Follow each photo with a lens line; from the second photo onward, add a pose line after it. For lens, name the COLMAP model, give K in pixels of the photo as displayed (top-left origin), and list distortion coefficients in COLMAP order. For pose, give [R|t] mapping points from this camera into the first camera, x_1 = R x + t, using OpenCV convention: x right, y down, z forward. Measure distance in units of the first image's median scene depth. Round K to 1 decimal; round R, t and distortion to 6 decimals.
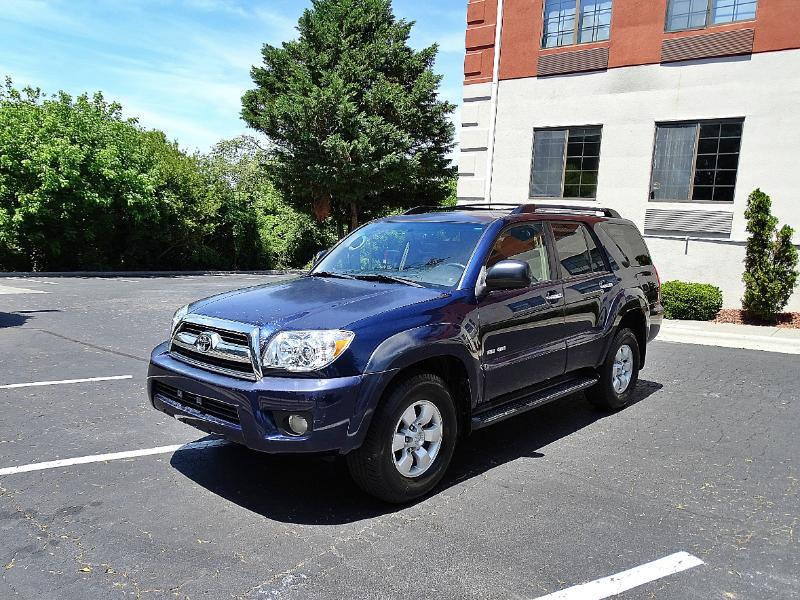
lens RADIAL K [[602.0, 0, 414.2], [0, 602.0, 302.8], [0, 0, 1]] dist [-0.000284, -0.000392]
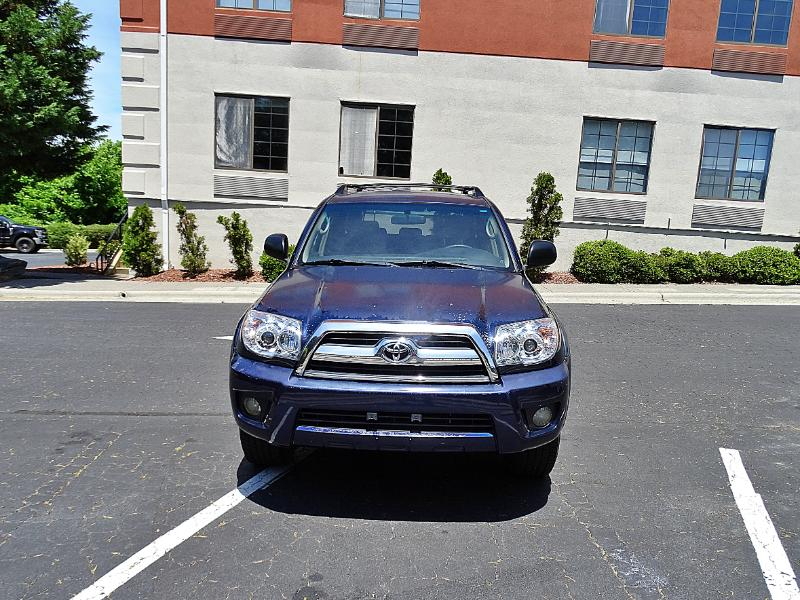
lens RADIAL K [[604.5, 0, 380.5], [0, 604.5, 315.9], [0, 0, 1]] dist [-0.000324, -0.004287]
pose [[0.785397, -0.111515, 0.608865, -0.221630], [0.066784, 0.993162, 0.095753, -0.017502], [-0.615379, -0.034542, 0.787474, 0.089258]]
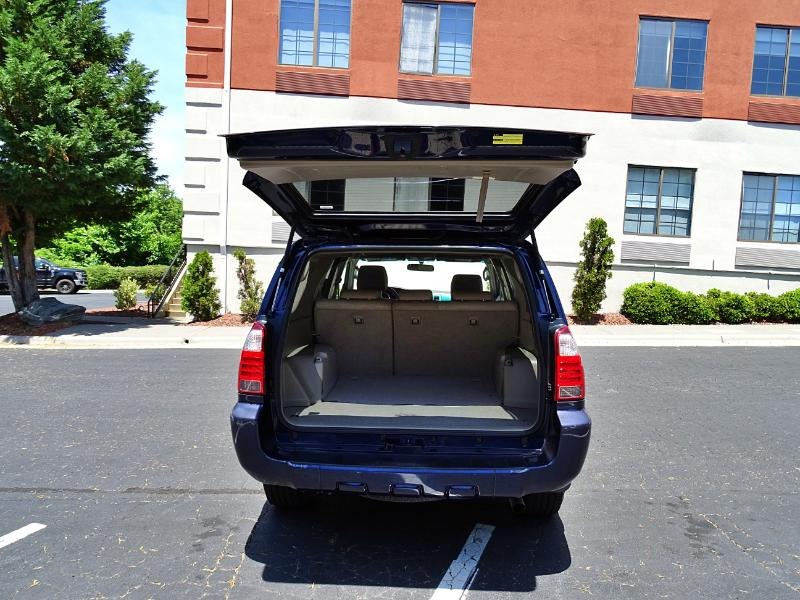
lens RADIAL K [[570.3, 0, 400.0], [0, 570.3, 300.0], [0, 0, 1]] dist [-0.004497, -0.001018]
pose [[0.777184, -0.065642, 0.625841, -0.249339], [0.074375, 0.997155, 0.012227, -0.034743], [-0.624863, 0.037044, 0.779855, 0.168900]]
